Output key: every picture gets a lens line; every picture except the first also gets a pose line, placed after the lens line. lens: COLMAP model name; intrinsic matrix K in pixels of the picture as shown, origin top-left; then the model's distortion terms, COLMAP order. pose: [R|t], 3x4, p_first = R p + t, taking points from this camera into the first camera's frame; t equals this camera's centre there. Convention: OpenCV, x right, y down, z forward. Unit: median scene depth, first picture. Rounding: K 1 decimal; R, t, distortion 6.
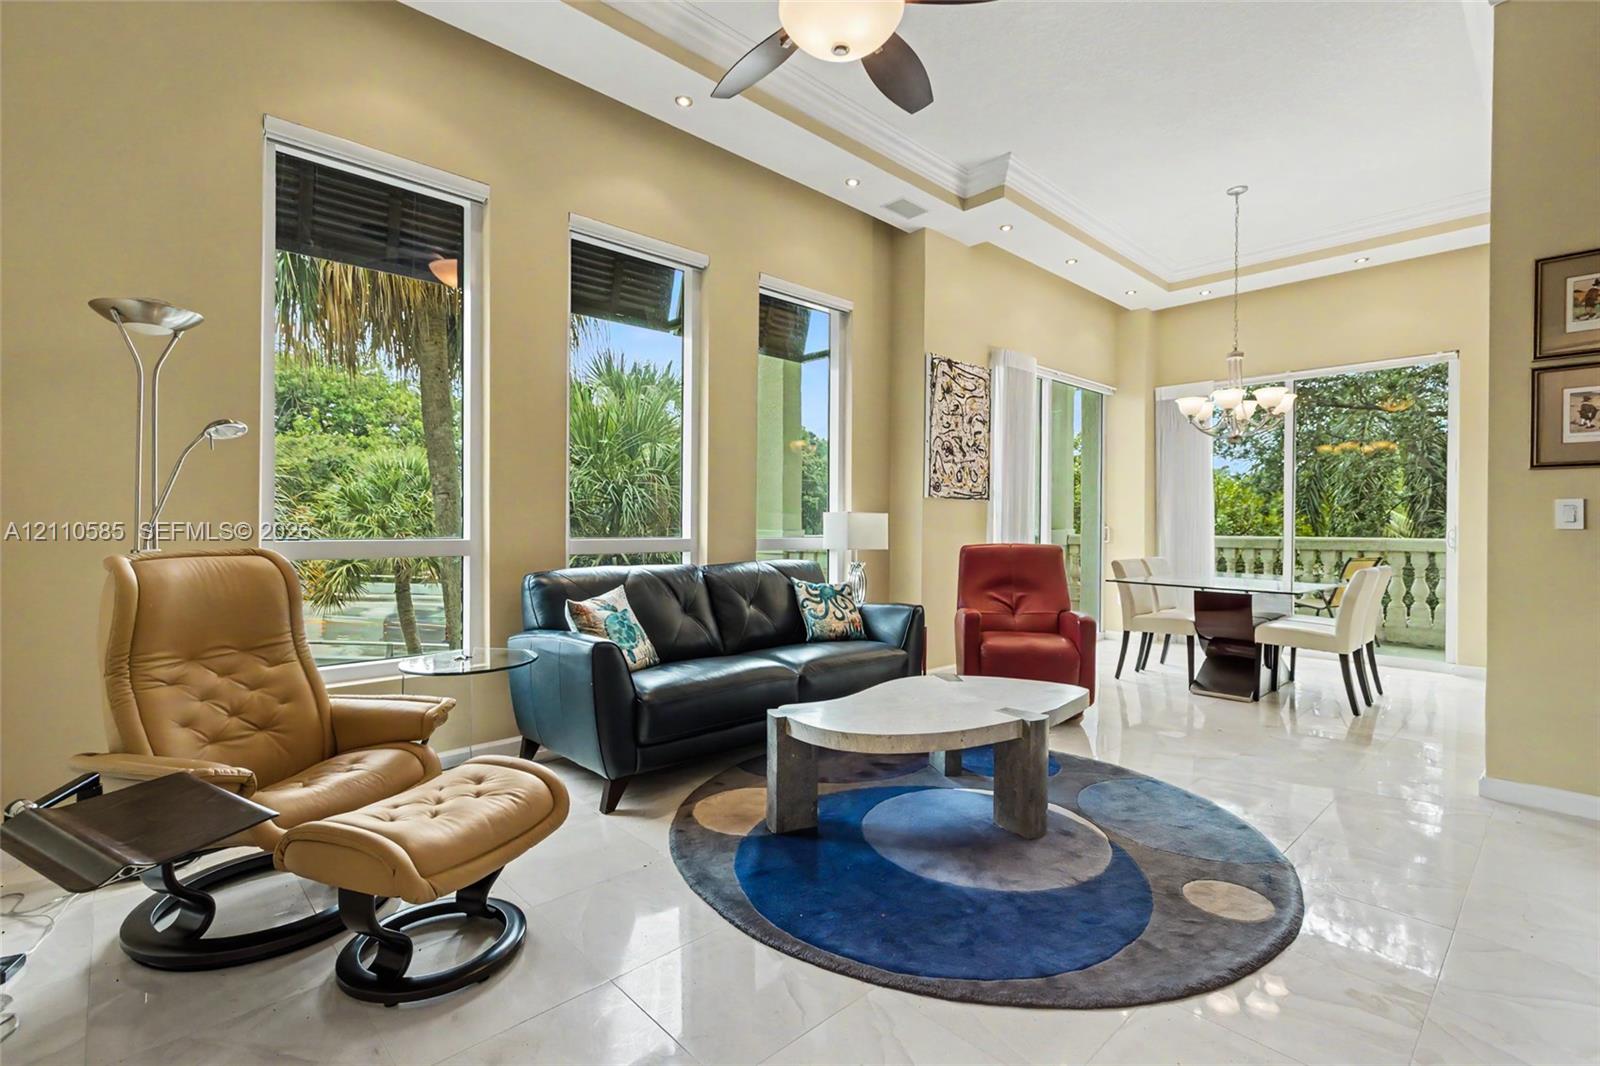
lens RADIAL K [[732.6, 0, 798.9], [0, 732.6, 529.1], [0, 0, 1]] dist [-0.000407, -0.000593]
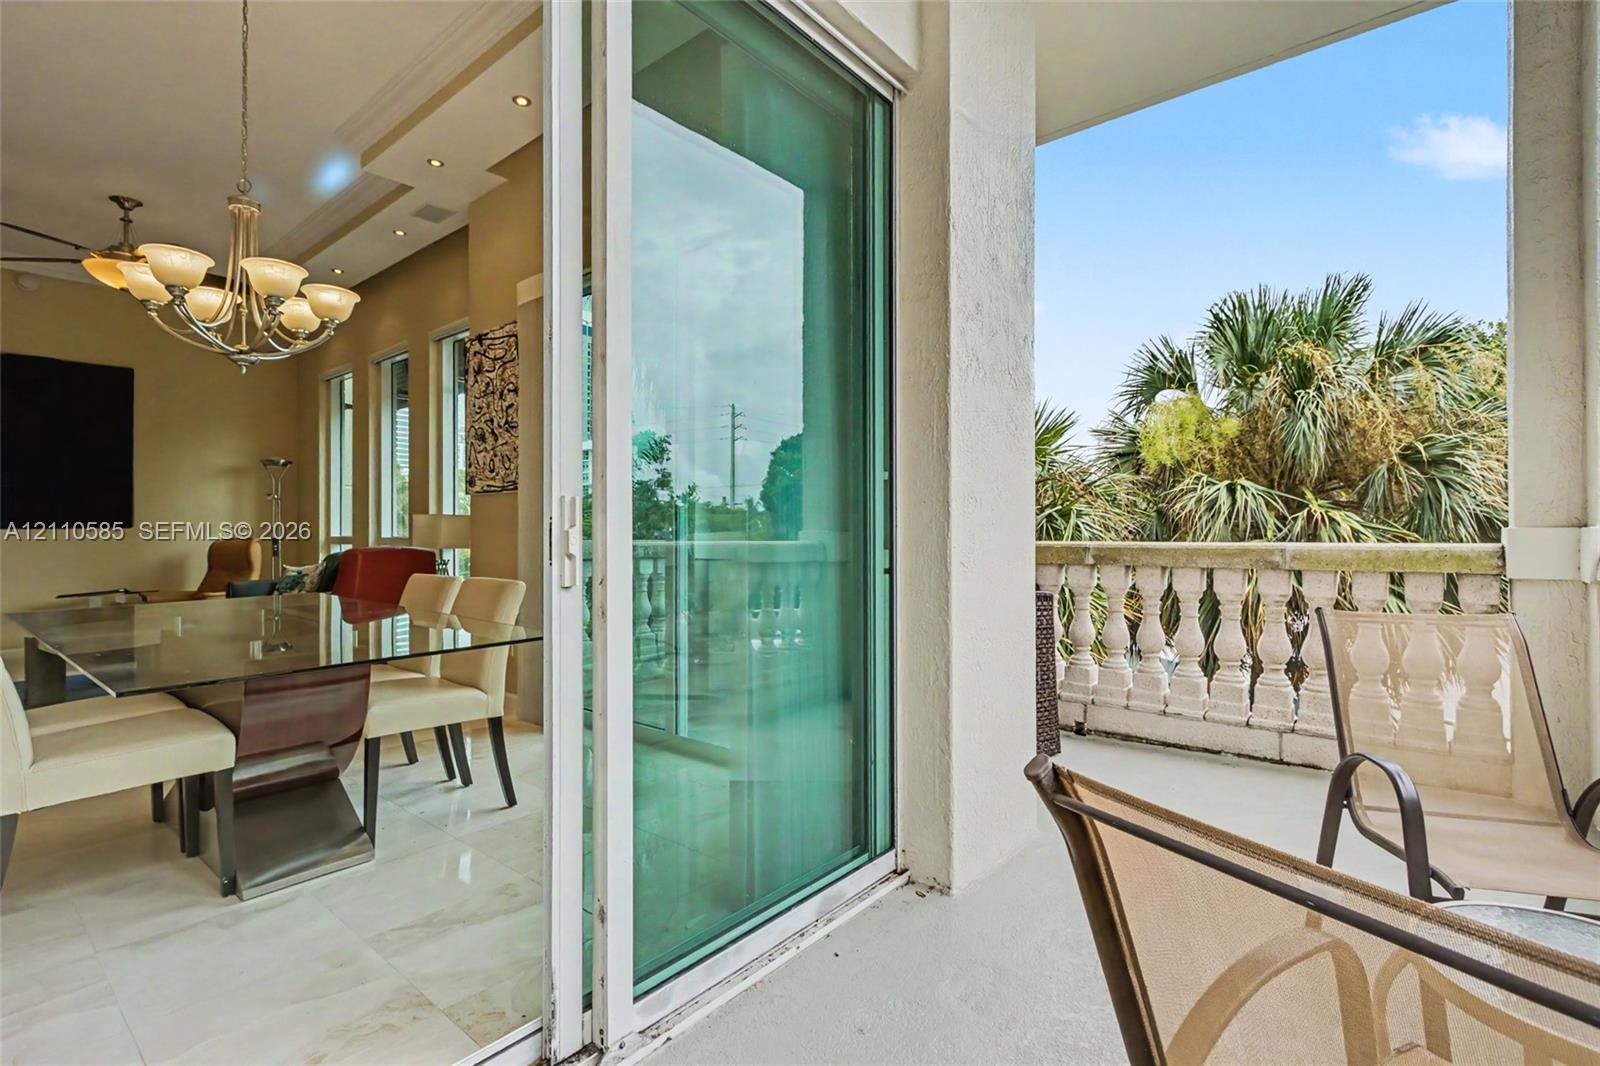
lens RADIAL K [[749.7, 0, 806.2], [0, 749.7, 528.3], [0, 0, 1]] dist [0.000892, 0.000124]
pose [[0.121606, -0.013798, -0.992483, 1.146246], [-0.001105, 0.999901, -0.014036, 0.011836], [0.992578, 0.002804, 0.121579, 1.287691]]
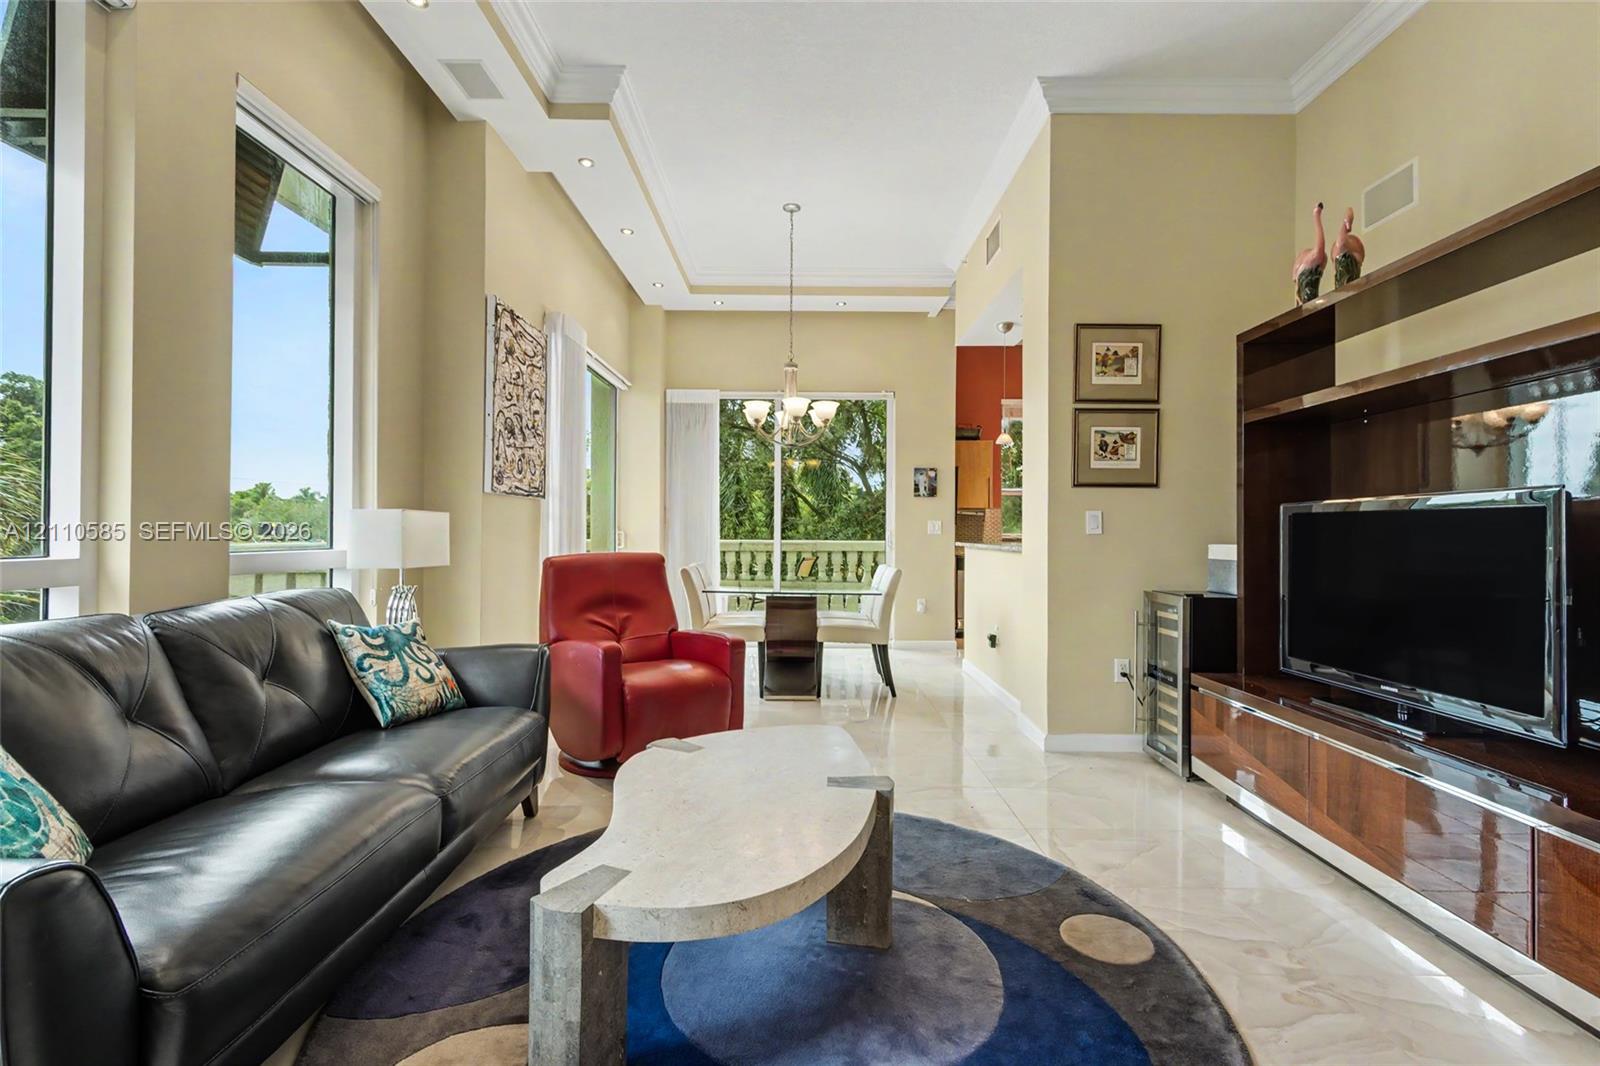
lens RADIAL K [[737.2, 0, 803.6], [0, 737.2, 528.9], [0, 0, 1]] dist [0.011322, -0.000607]
pose [[0.680711, 0.001735, 0.732550, -0.148427], [0.002107, 0.999988, -0.004327, -0.002560], [-0.732549, 0.004489, 0.680700, 0.264638]]
